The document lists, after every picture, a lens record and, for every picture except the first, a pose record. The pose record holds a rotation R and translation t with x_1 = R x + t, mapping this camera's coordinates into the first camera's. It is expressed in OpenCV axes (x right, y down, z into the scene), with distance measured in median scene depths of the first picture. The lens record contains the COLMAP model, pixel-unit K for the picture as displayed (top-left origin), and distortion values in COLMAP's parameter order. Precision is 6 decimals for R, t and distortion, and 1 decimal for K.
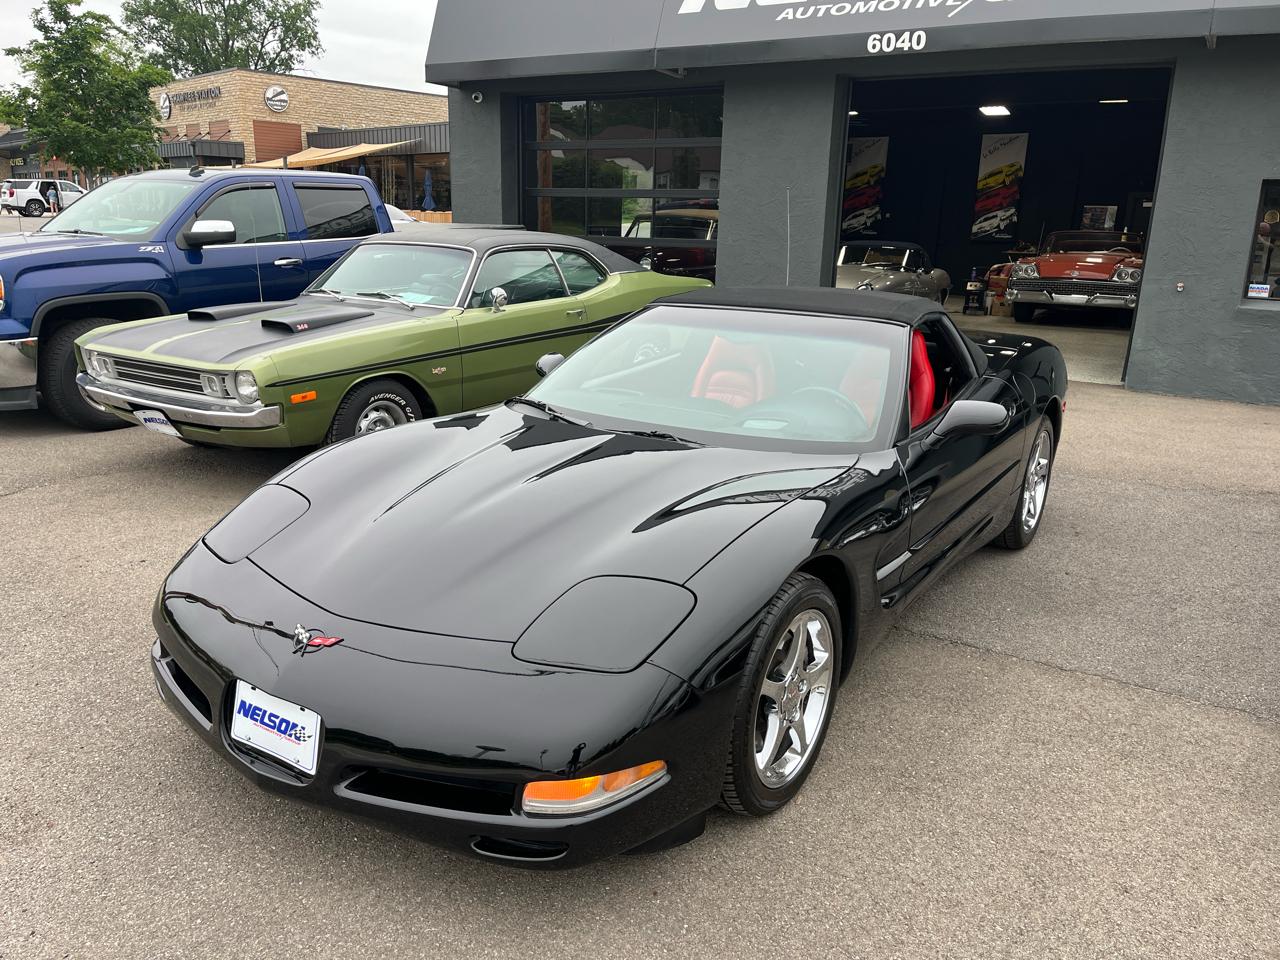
lens RADIAL K [[971.4, 0, 632.9], [0, 971.4, 487.8], [0, 0, 1]] dist [0.077765, -0.106585]
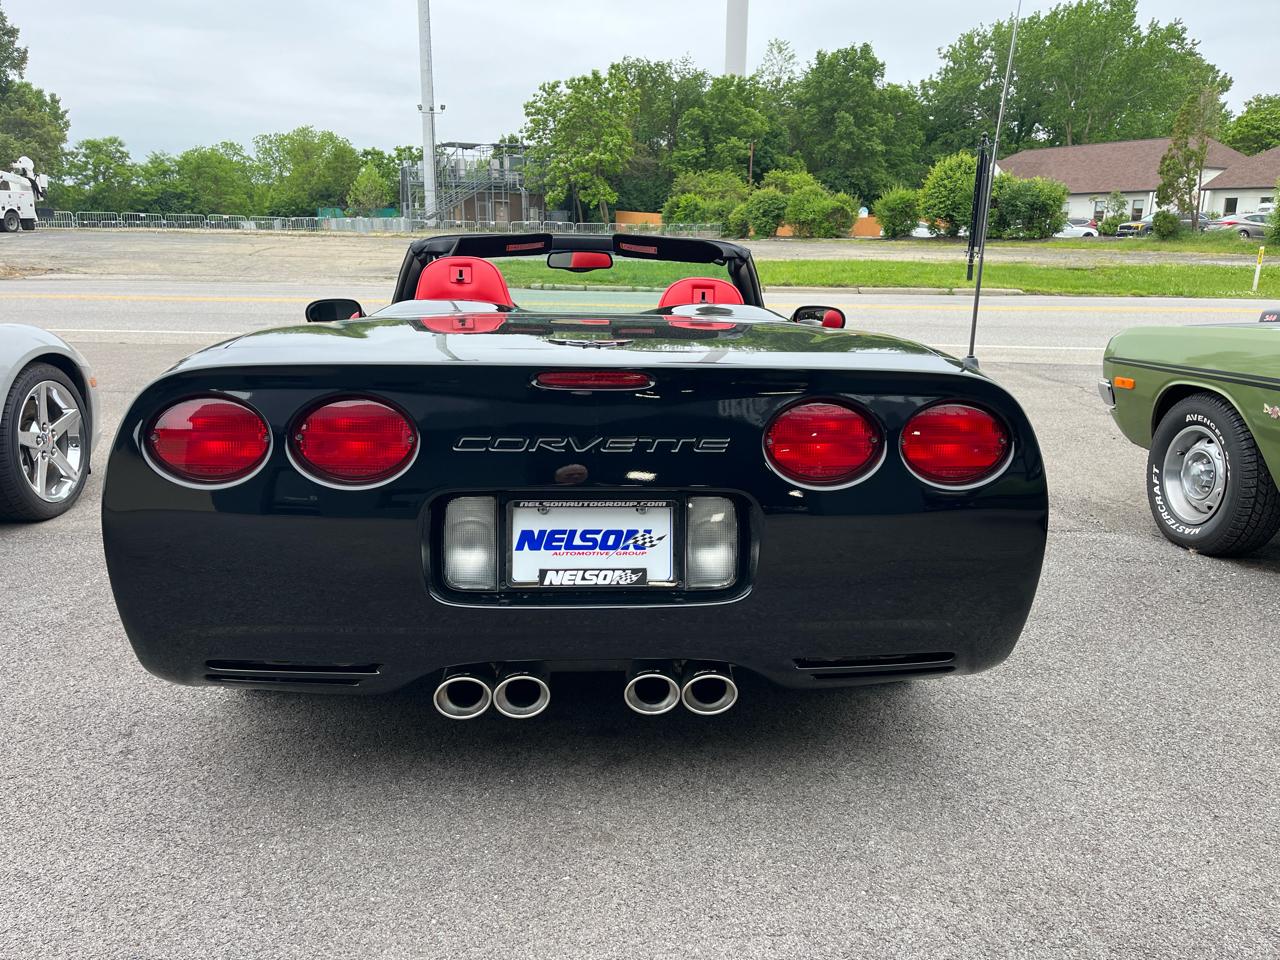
lens RADIAL K [[971.4, 0, 639.1], [0, 971.4, 488.2], [0, 0, 1]] dist [0.077765, -0.106585]
pose [[-0.787679, 0.117333, -0.604809, 0.362753], [-0.193299, 0.885059, 0.423446, -0.204124], [0.584976, 0.450448, -0.674462, 0.962127]]
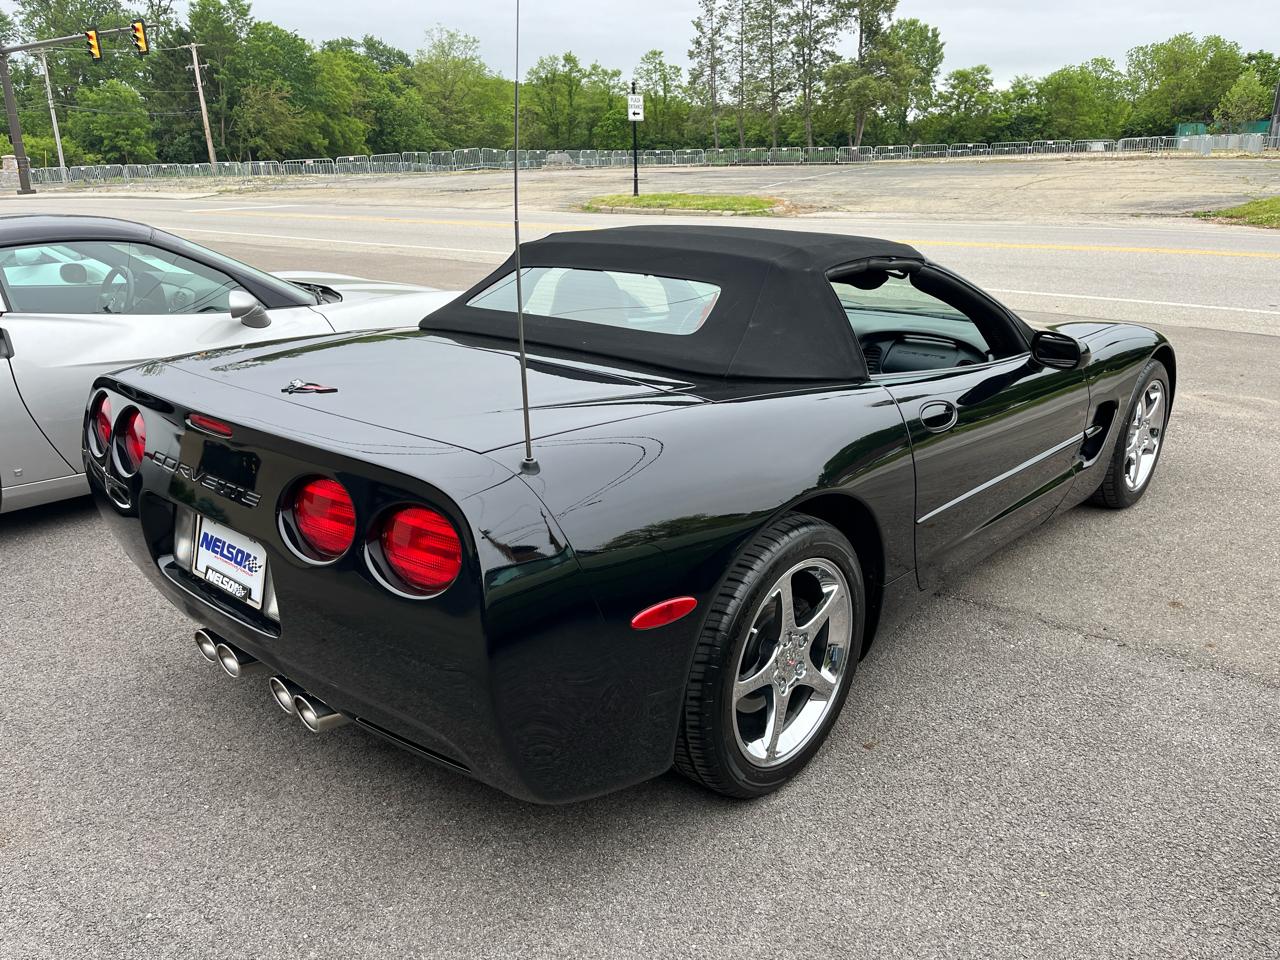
lens RADIAL K [[971.4, 0, 632.8], [0, 971.4, 485.3], [0, 0, 1]] dist [0.077765, -0.106585]
pose [[-0.990048, -0.050923, 0.131193, 0.069808], [0.030262, 0.833390, 0.551856, -0.264334], [-0.137437, 0.550334, -0.823556, 1.013182]]
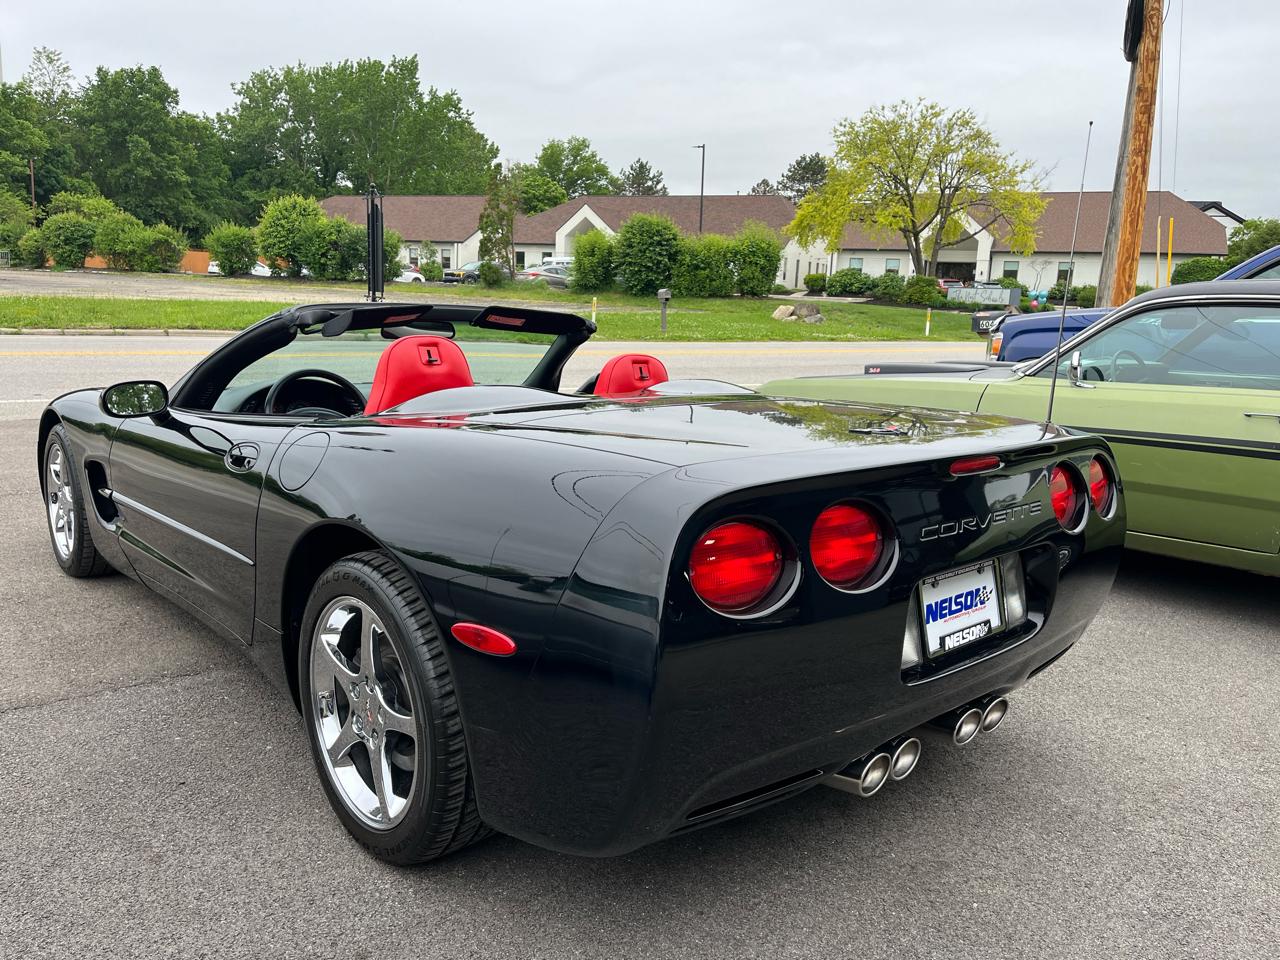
lens RADIAL K [[971.9, 0, 644.3], [0, 971.9, 485.2], [0, 0, 1]] dist [0.078459, -0.106199]
pose [[-0.233278, 0.151212, -0.960581, 0.511277], [-0.298521, 0.928999, 0.218737, -0.153424], [0.925455, 0.337780, -0.171575, 0.751016]]
